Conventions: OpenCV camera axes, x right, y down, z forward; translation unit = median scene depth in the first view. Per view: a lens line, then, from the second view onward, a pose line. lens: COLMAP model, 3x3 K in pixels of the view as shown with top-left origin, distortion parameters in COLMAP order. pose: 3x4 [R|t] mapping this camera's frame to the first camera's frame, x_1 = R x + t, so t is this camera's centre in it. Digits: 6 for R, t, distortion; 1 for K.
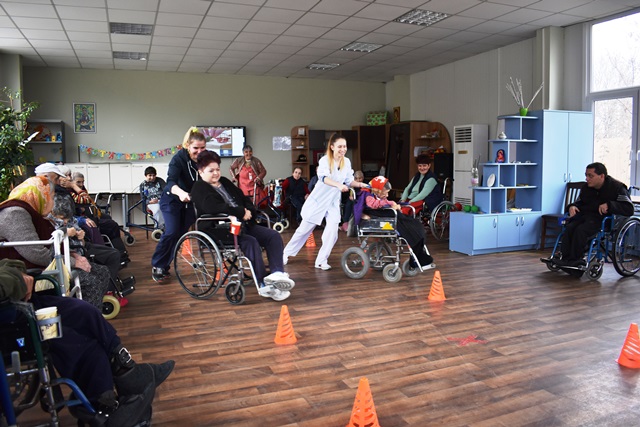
lens RADIAL K [[498.2, 0, 324.4], [0, 498.2, 213.7], [0, 0, 1]] dist [-0.097201, 0.016651]
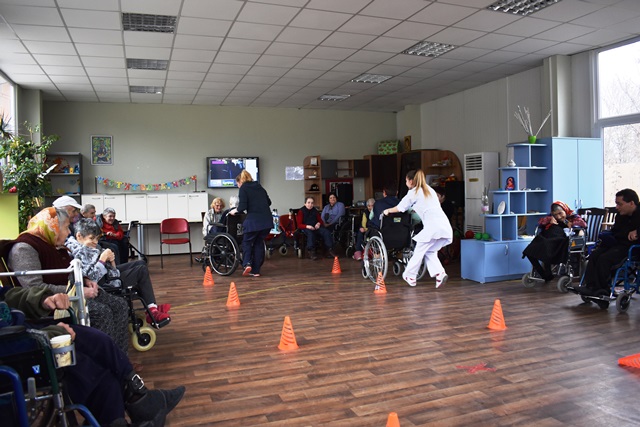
lens RADIAL K [[498.2, 0, 324.4], [0, 498.2, 213.7], [0, 0, 1]] dist [-0.097201, 0.016651]
pose [[0.999551, -0.009396, -0.028465, 0.008625], [0.007753, 0.998328, -0.057274, -0.001402], [0.028955, 0.057028, 0.997953, -0.014795]]
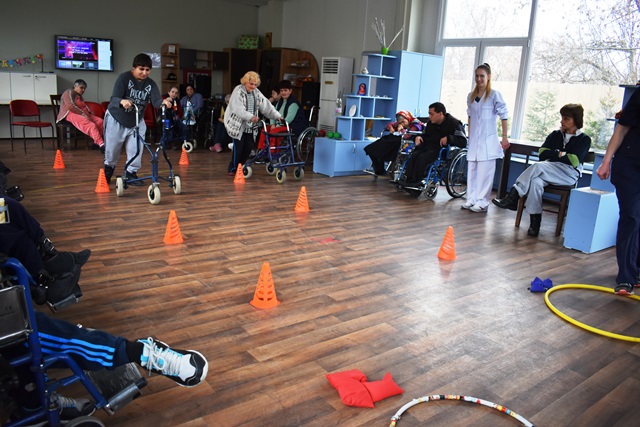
lens RADIAL K [[498.2, 0, 324.4], [0, 498.2, 213.7], [0, 0, 1]] dist [-0.097201, 0.016651]
pose [[0.962080, 0.009580, 0.272598, -0.039614], [-0.050366, 0.988438, 0.143019, 0.007852], [-0.268076, -0.151325, 0.951439, -0.126453]]
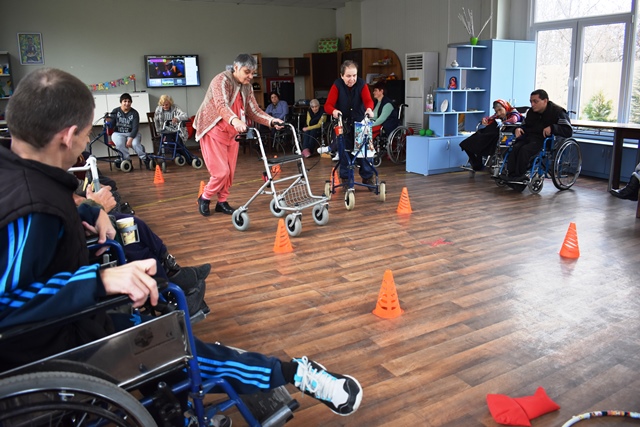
lens RADIAL K [[498.2, 0, 324.4], [0, 498.2, 213.7], [0, 0, 1]] dist [-0.097201, 0.016651]
pose [[0.992628, -0.038816, 0.114816, -0.078903], [0.022021, 0.989321, 0.144082, 0.006634], [-0.119183, -0.140492, 0.982882, -0.093608]]
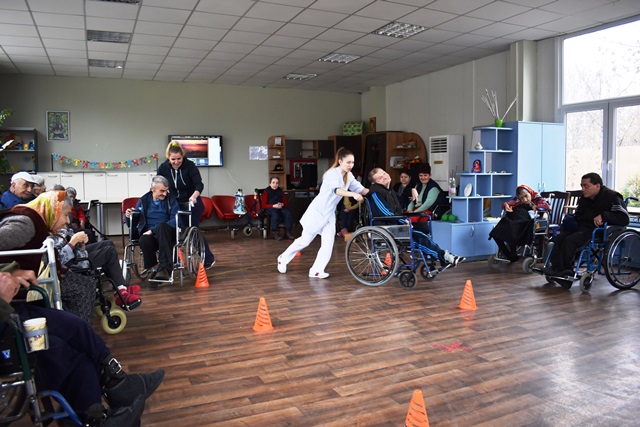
lens RADIAL K [[498.2, 0, 324.4], [0, 498.2, 213.7], [0, 0, 1]] dist [-0.097201, 0.016651]
pose [[0.998485, -0.001590, 0.054995, -0.020382], [0.002631, 0.999819, -0.018862, -0.000187], [-0.054955, 0.018979, 0.998308, -0.005334]]
